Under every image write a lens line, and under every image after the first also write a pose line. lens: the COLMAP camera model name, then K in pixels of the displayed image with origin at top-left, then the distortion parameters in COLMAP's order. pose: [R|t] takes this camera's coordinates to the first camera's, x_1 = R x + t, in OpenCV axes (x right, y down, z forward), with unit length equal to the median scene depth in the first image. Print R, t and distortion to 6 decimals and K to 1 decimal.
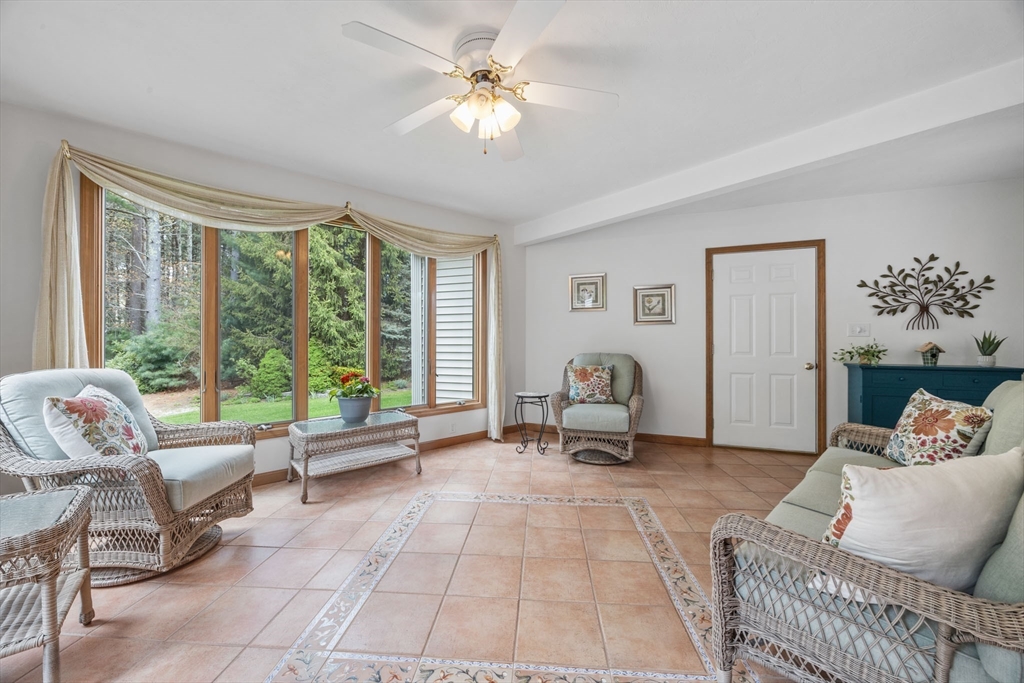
lens RADIAL K [[395.2, 0, 510.2], [0, 395.2, 341.1], [0, 0, 1]] dist [-0.007700, -0.000206]
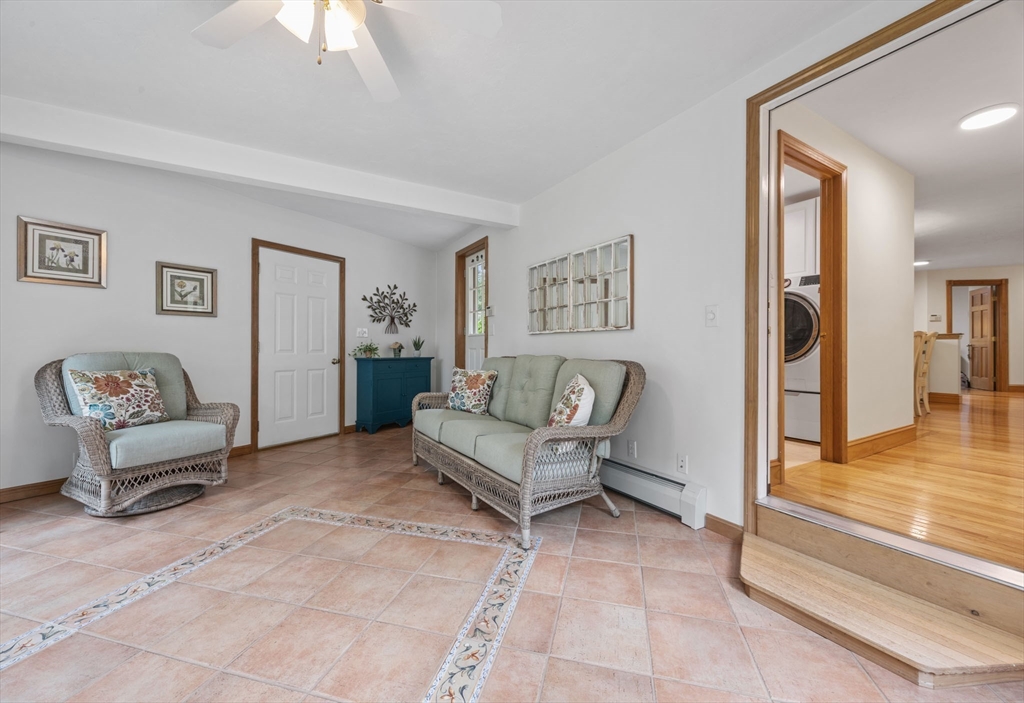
lens RADIAL K [[418.0, 0, 510.1], [0, 418.0, 349.9], [0, 0, 1]] dist [-0.003114, -0.000213]
pose [[0.151465, 0.001831, 0.988461, -0.444629], [0.001120, 0.999997, -0.002024, 0.035024], [-0.988462, 0.001414, 0.151463, 0.301205]]
